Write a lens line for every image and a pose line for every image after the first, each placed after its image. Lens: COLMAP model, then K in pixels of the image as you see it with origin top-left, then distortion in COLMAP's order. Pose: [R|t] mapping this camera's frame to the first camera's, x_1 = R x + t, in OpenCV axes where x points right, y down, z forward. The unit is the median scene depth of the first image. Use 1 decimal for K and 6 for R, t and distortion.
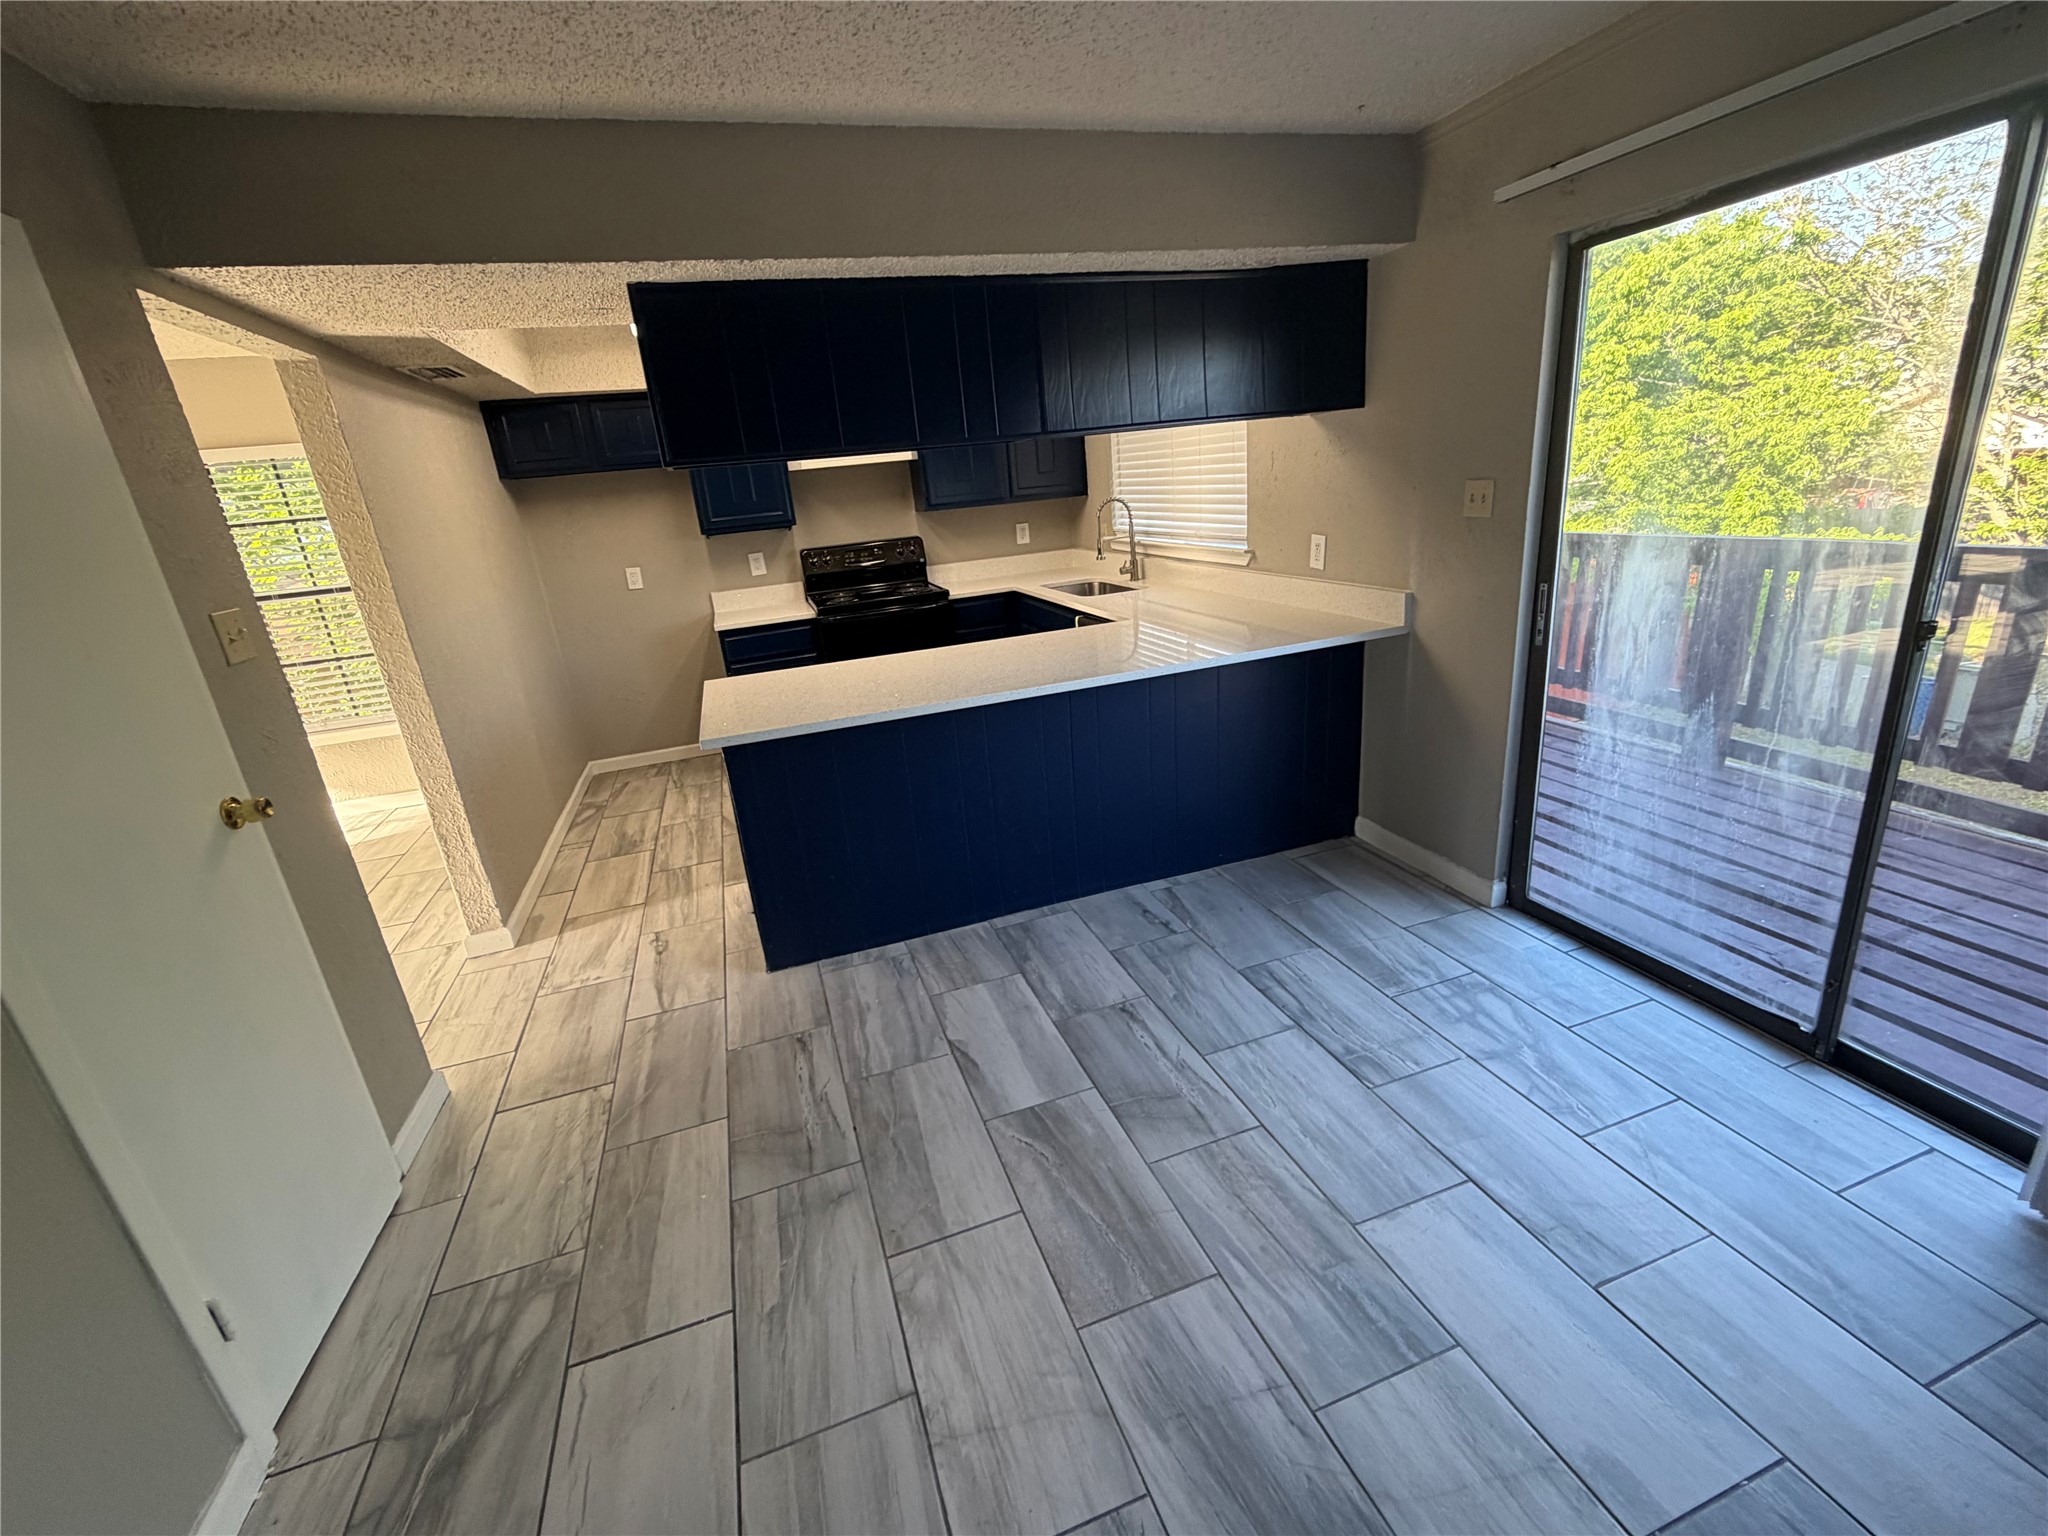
lens RADIAL K [[848.1, 0, 1024.0], [0, 848.1, 768.0], [0, 0, 1]] dist [0.001987, 0.000212]
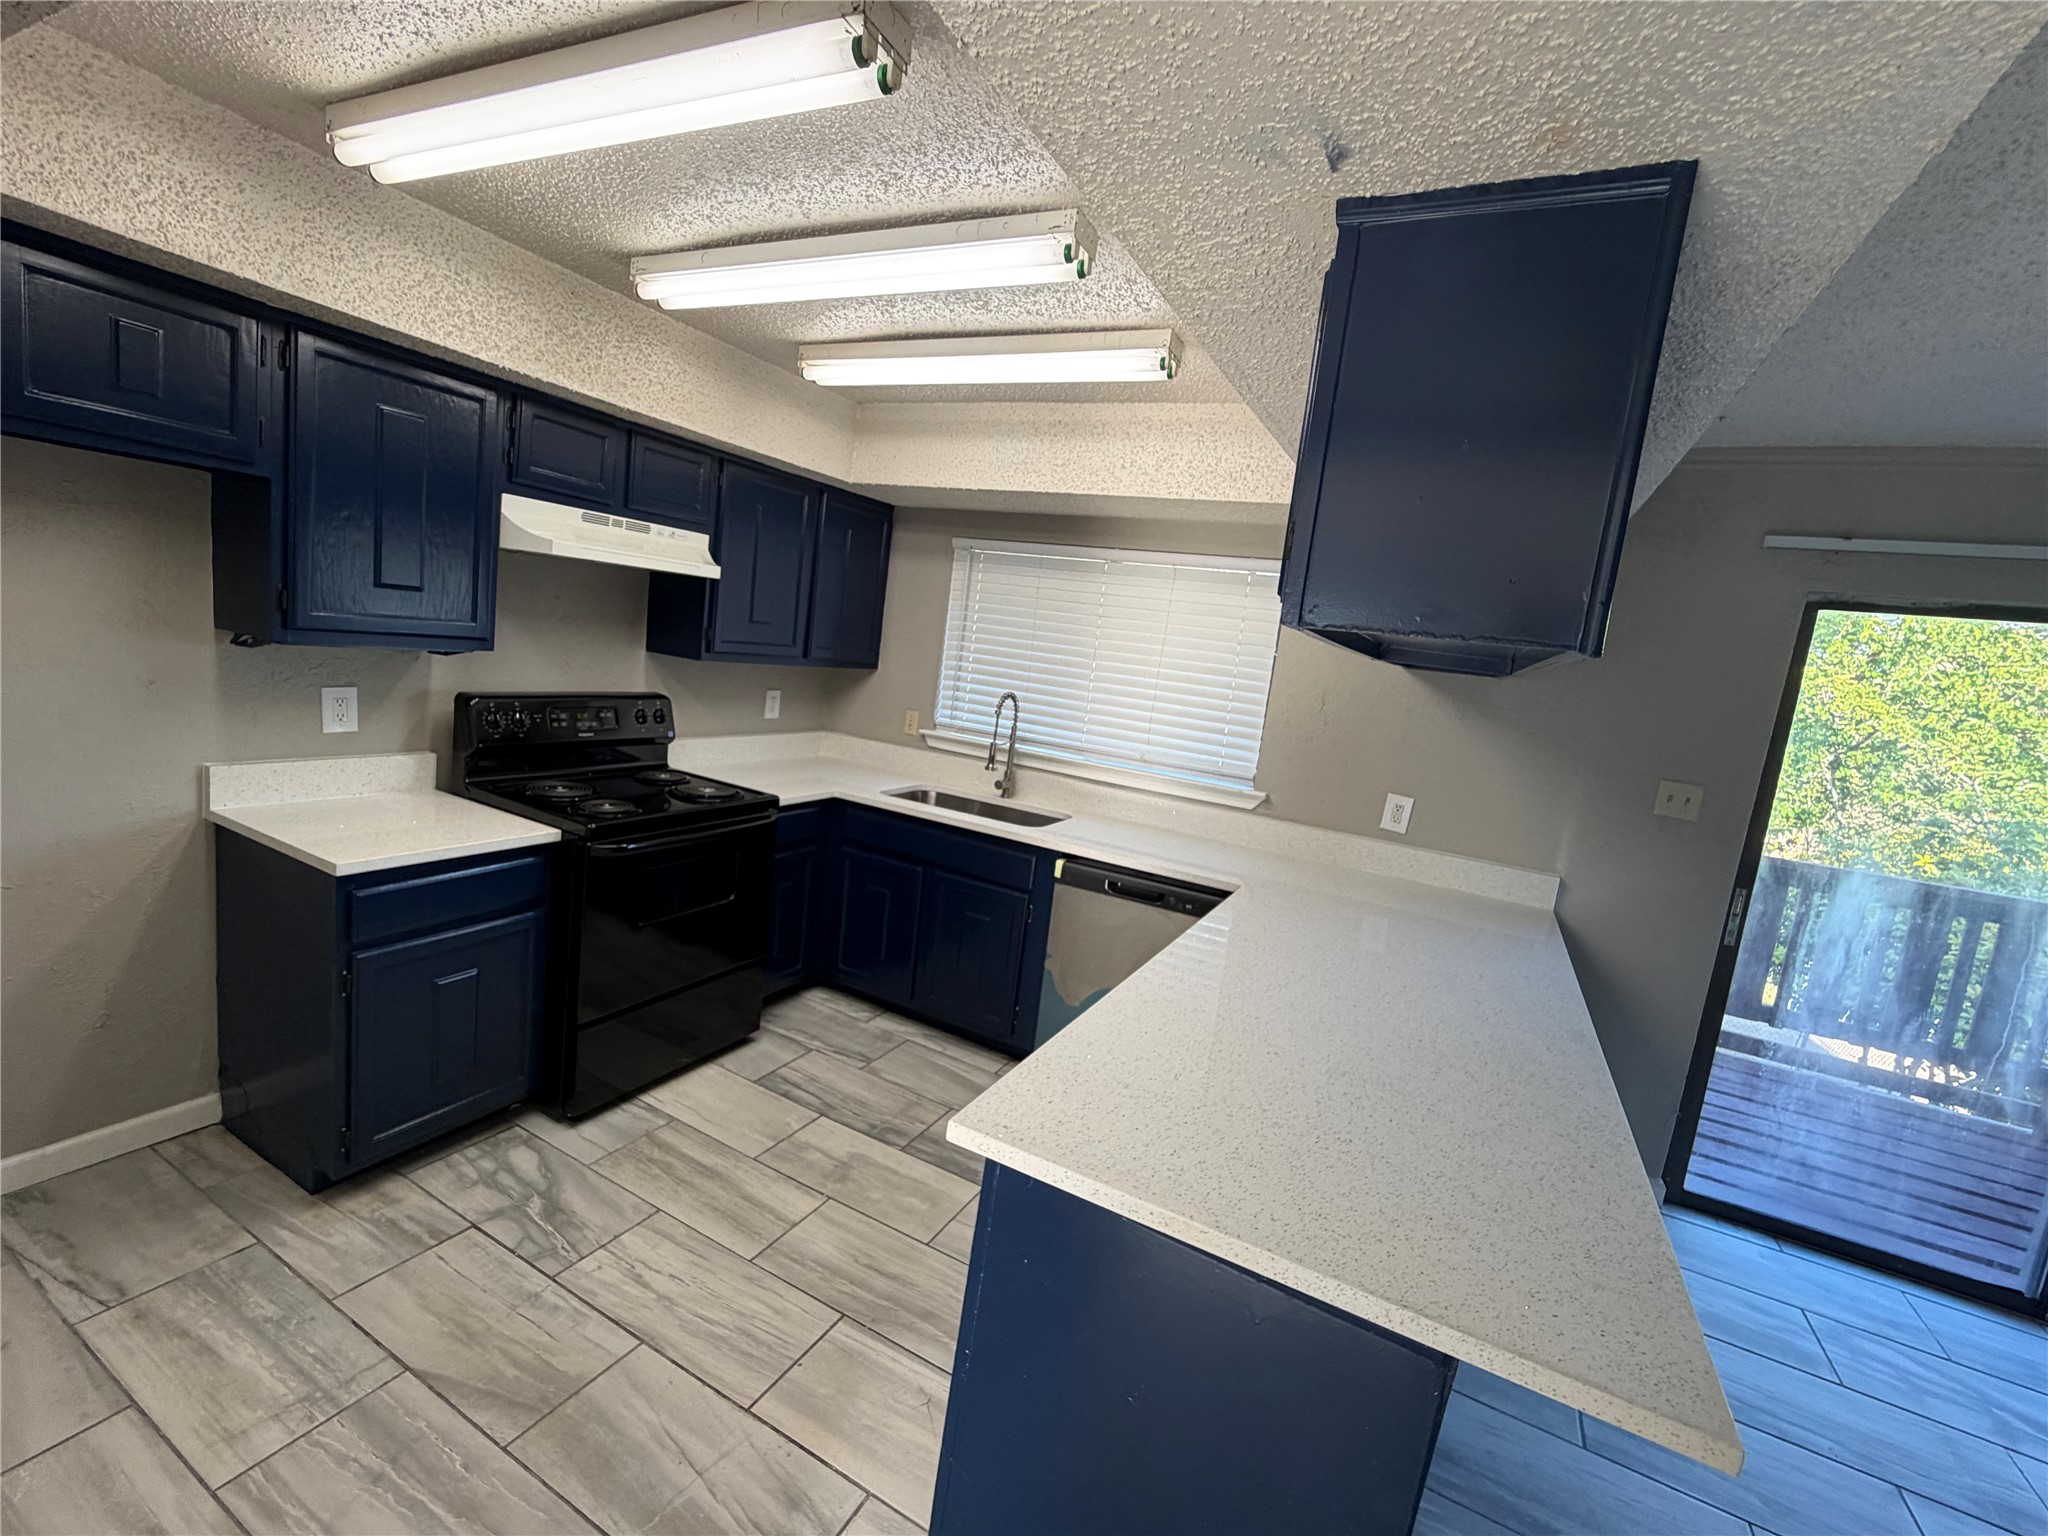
lens RADIAL K [[848.1, 0, 1024.0], [0, 848.1, 768.0], [0, 0, 1]] dist [0.001987, 0.000212]
pose [[0.712477, 0.073506, 0.697835, -0.432855], [0.049429, 0.986770, -0.154407, -0.136683], [-0.699952, 0.144505, 0.699418, 0.477037]]
